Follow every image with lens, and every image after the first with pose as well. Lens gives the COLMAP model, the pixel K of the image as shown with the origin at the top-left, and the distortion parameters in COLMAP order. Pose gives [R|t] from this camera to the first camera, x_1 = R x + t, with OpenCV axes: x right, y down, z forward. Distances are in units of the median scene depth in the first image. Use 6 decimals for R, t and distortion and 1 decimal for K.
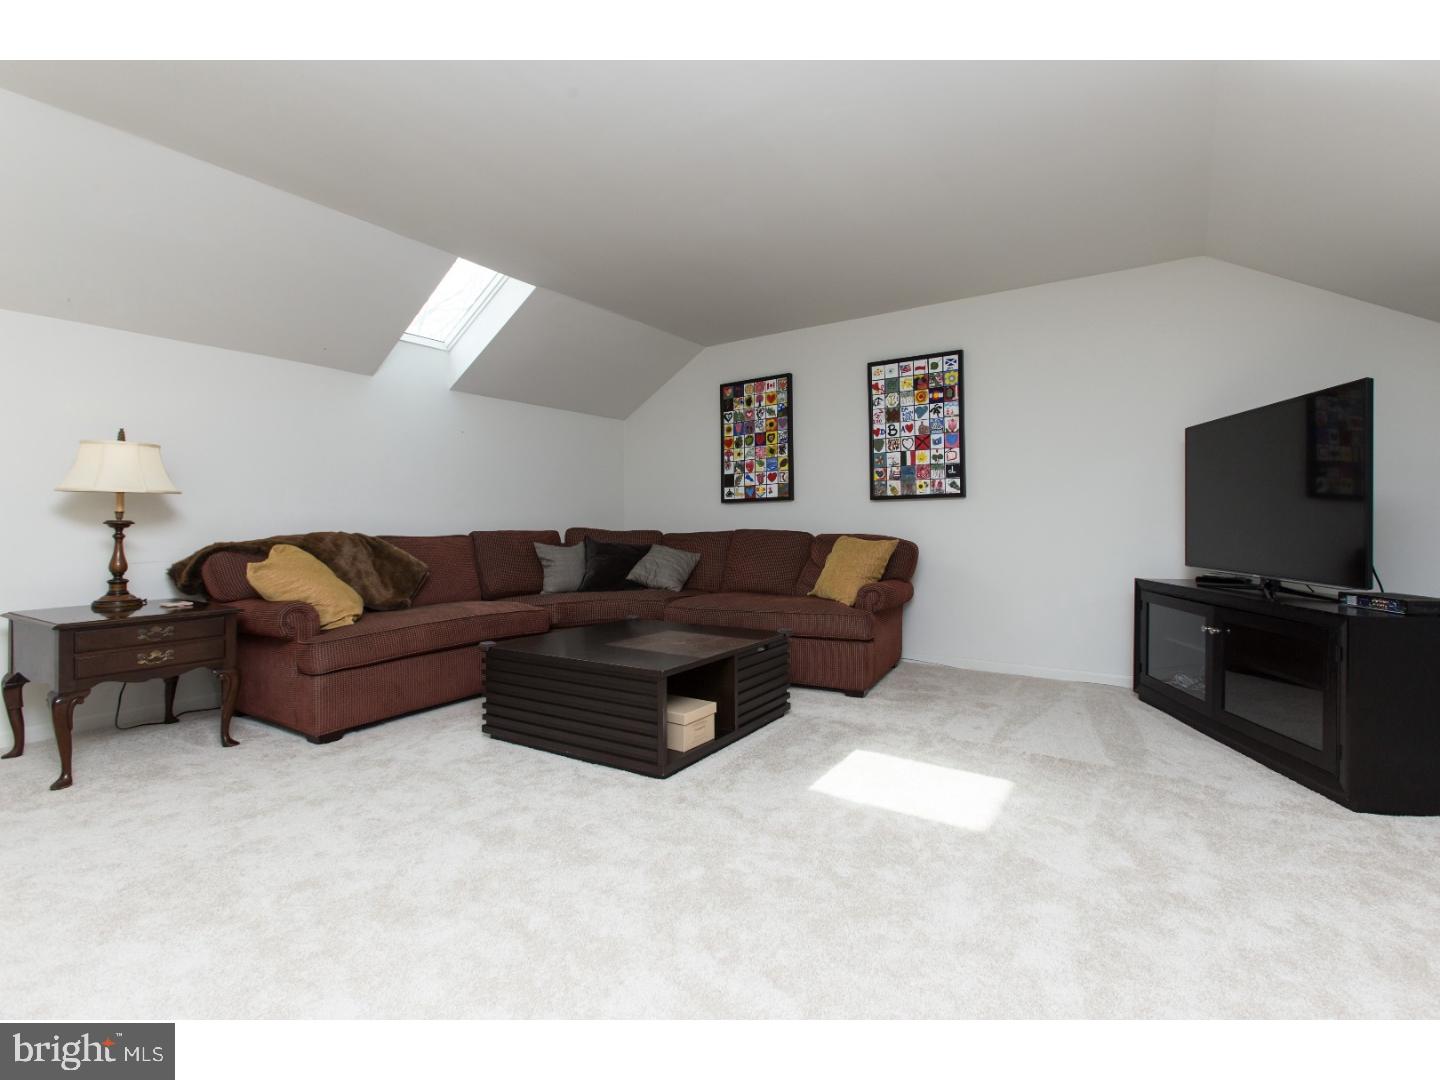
lens RADIAL K [[657.0, 0, 723.1], [0, 657.0, 526.9], [0, 0, 1]] dist [0.001117, 0.005483]
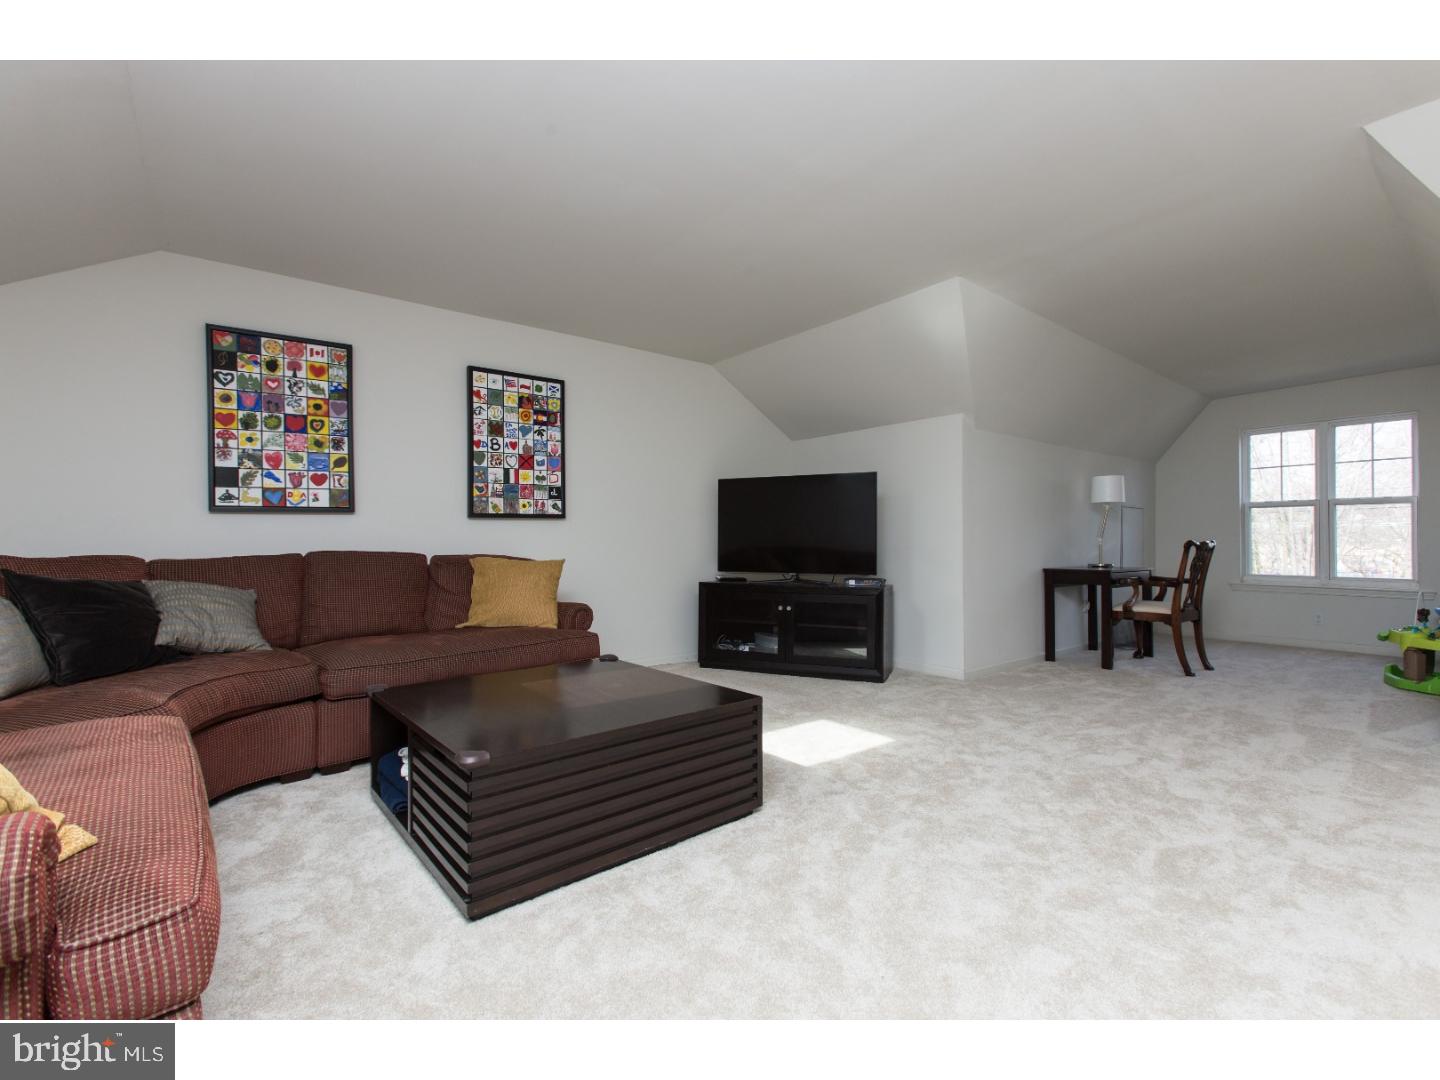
lens RADIAL K [[657.0, 0, 721.1], [0, 657.0, 547.4], [0, 0, 1]] dist [0.001117, 0.005483]
pose [[0.322037, -0.006339, 0.946706, -0.523440], [0.004620, 0.999976, 0.005124, -0.002335], [-0.946716, 0.002724, 0.322058, 0.380891]]
